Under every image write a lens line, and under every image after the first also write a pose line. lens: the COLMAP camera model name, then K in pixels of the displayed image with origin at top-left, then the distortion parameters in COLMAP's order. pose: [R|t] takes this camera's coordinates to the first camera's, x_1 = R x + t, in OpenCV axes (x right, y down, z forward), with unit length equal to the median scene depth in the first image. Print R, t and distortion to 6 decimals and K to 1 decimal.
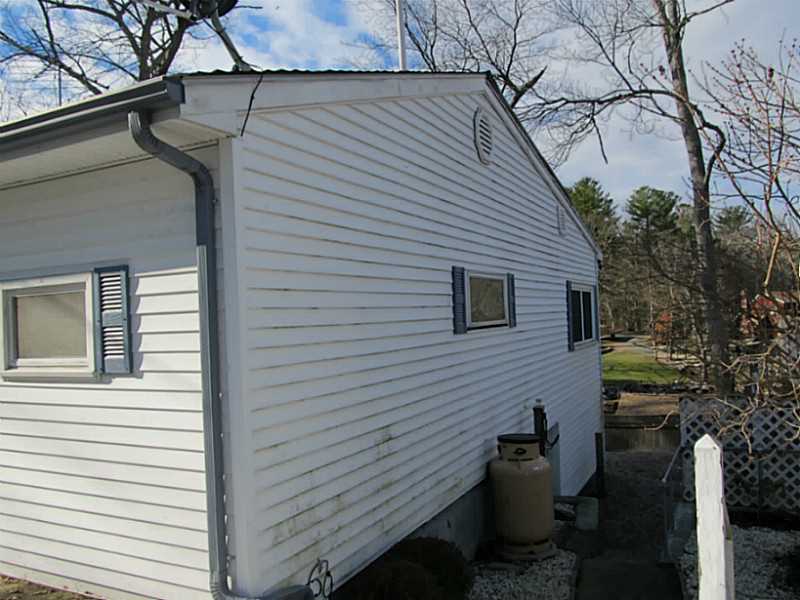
lens RADIAL K [[662.6, 0, 398.4], [0, 662.6, 299.2], [0, 0, 1]] dist [-0.048383, 0.008350]
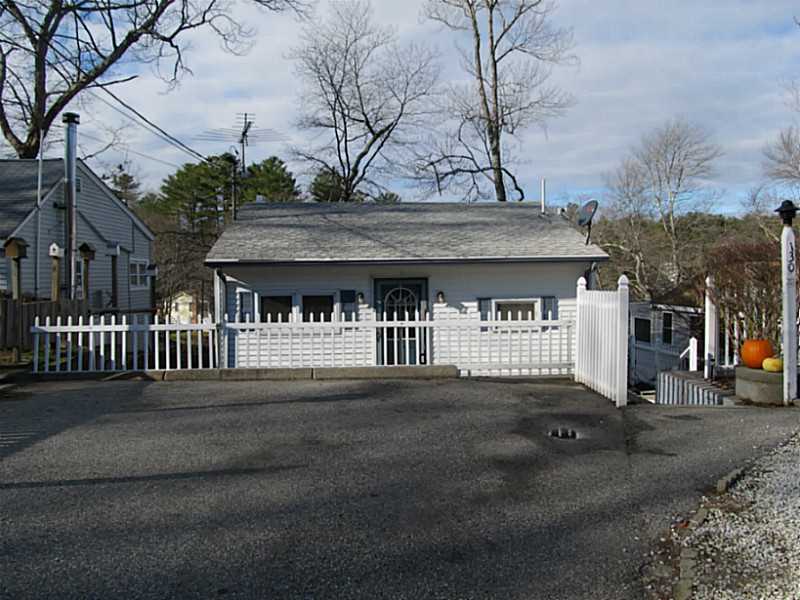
lens RADIAL K [[662.6, 0, 399.6], [0, 662.6, 300.8], [0, 0, 1]] dist [-0.048383, 0.008350]
pose [[0.864117, 0.010951, 0.503172, -0.080466], [-0.037223, 0.998416, 0.042195, -0.004074], [-0.501913, -0.055191, 0.863155, -0.043612]]
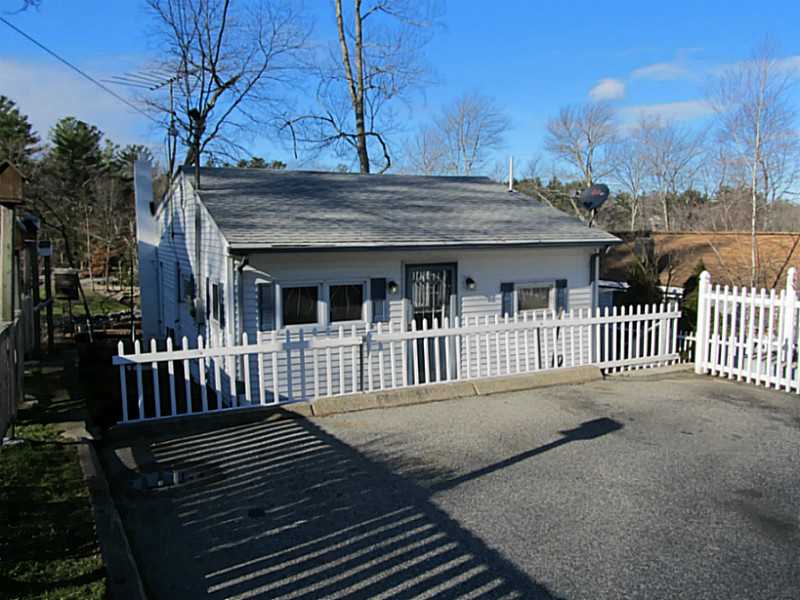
lens RADIAL K [[662.6, 0, 400.4], [0, 662.6, 300.8], [0, 0, 1]] dist [-0.048383, 0.008350]
pose [[0.616406, -0.044439, 0.786174, -0.102606], [-0.042471, 0.995077, 0.089547, -0.006058], [-0.786283, -0.088587, 0.611484, -0.011587]]
